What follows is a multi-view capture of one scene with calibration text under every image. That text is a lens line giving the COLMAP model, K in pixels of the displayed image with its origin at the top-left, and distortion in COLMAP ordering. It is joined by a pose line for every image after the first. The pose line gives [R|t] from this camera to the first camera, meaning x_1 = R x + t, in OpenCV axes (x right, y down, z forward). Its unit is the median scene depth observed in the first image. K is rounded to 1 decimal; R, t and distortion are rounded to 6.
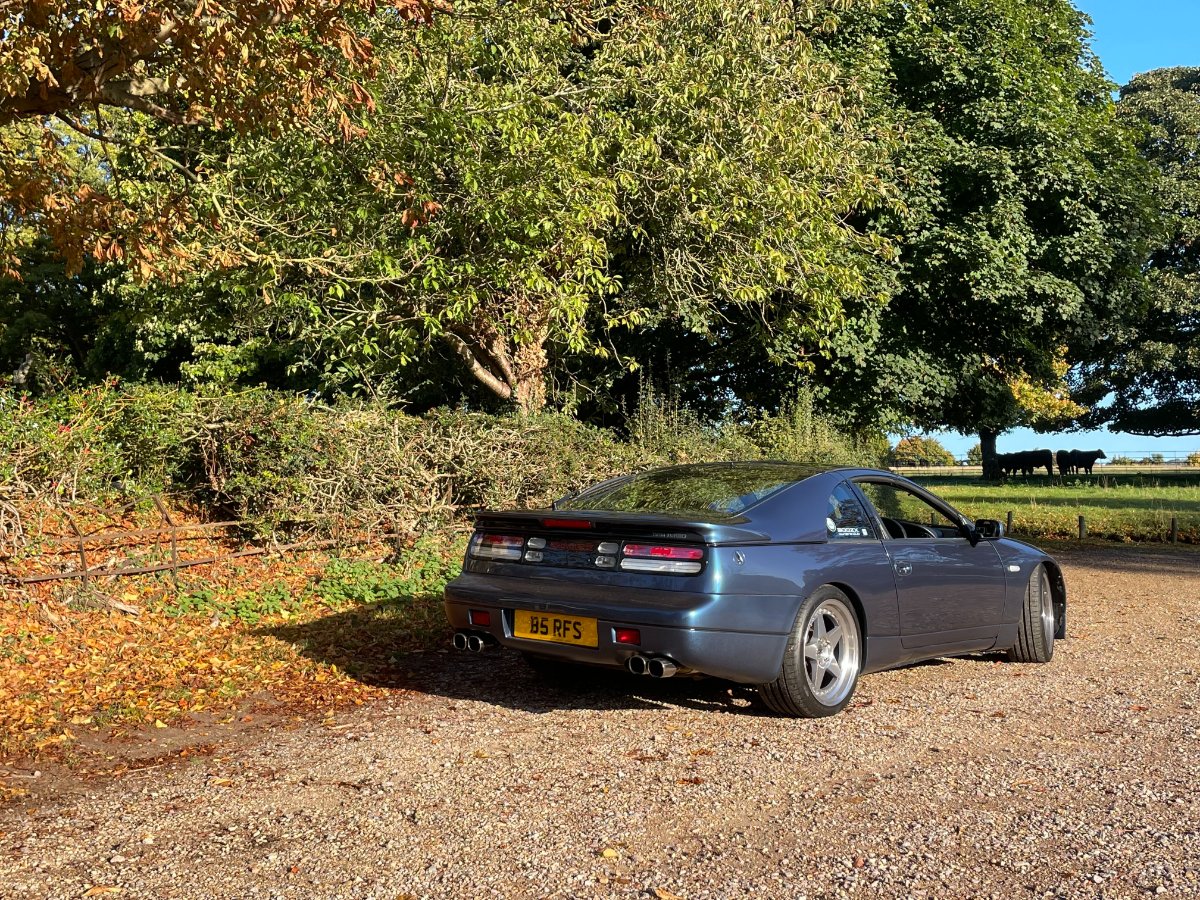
lens RADIAL K [[1355.2, 0, 606.0], [0, 1355.2, 439.9], [0, 0, 1]] dist [0.077621, 0.000000]
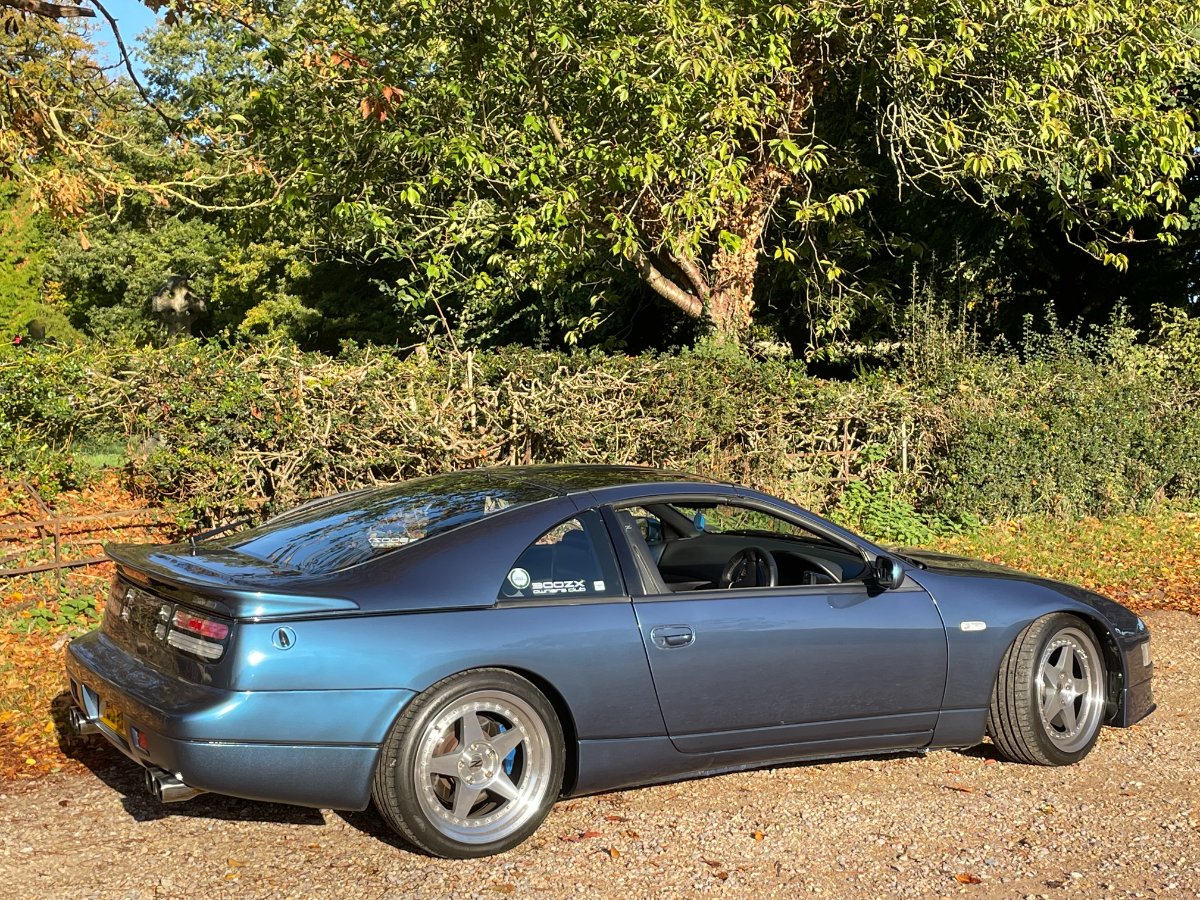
lens RADIAL K [[1736.2, 0, 601.0], [0, 1736.2, 443.8], [0, 0, 1]] dist [0.080220, 0.000000]
pose [[0.937239, 0.002808, -0.348676, 0.240590], [0.021919, 0.997515, 0.066952, -0.030136], [0.347997, -0.070393, 0.934849, 0.091704]]
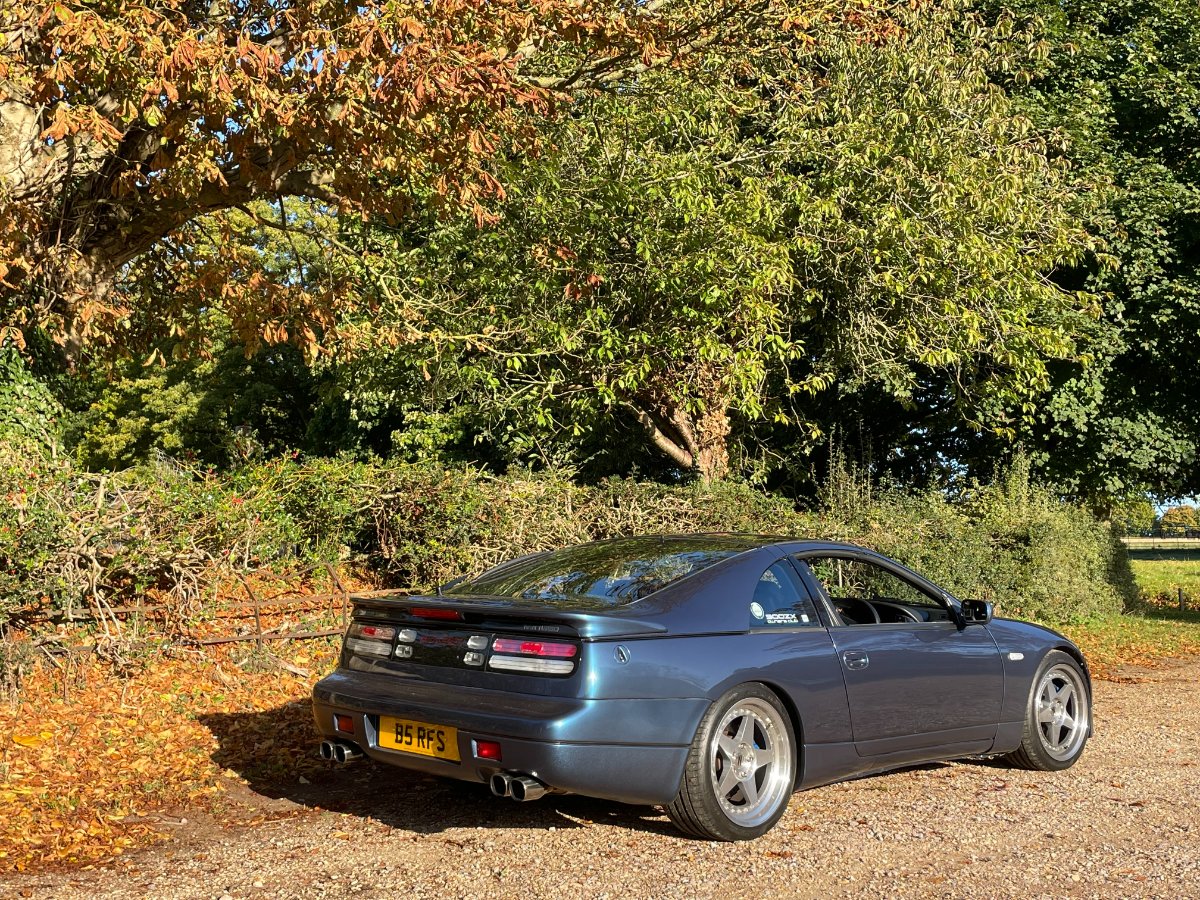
lens RADIAL K [[1410.4, 0, 598.8], [0, 1410.4, 457.5], [0, 0, 1]] dist [0.089522, 0.000000]
pose [[0.986011, -0.003295, -0.166646, 0.038047], [-0.002492, 0.999401, -0.034506, -0.002189], [0.166660, 0.034439, 0.985413, -0.024614]]
